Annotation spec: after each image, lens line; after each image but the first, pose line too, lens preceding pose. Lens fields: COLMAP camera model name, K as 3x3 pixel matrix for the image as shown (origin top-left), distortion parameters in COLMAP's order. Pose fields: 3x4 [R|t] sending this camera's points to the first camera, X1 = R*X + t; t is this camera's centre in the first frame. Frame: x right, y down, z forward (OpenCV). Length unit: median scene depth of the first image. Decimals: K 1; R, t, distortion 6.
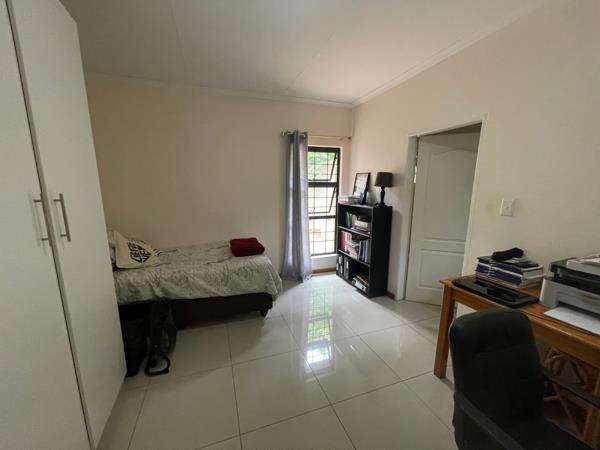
lens RADIAL K [[241.4, 0, 297.6], [0, 241.4, 228.7], [0, 0, 1]] dist [0.003684, 0.000128]
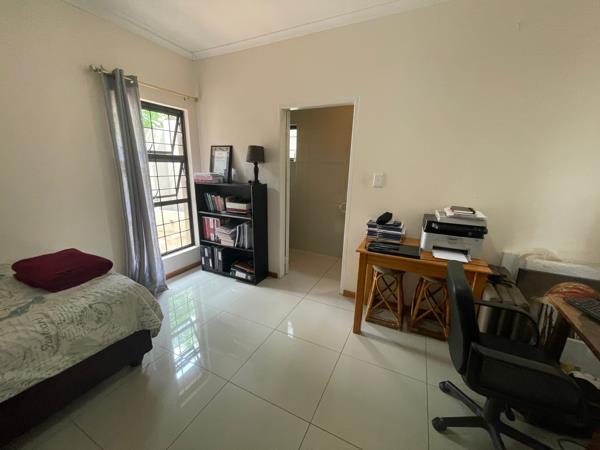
lens RADIAL K [[241.4, 0, 297.6], [0, 241.4, 228.7], [0, 0, 1]] dist [0.003684, 0.000128]
pose [[0.720192, -0.163896, 0.674137, -0.164743], [0.106293, 0.986290, 0.126232, -0.023594], [-0.685584, -0.019255, 0.727739, 0.205187]]
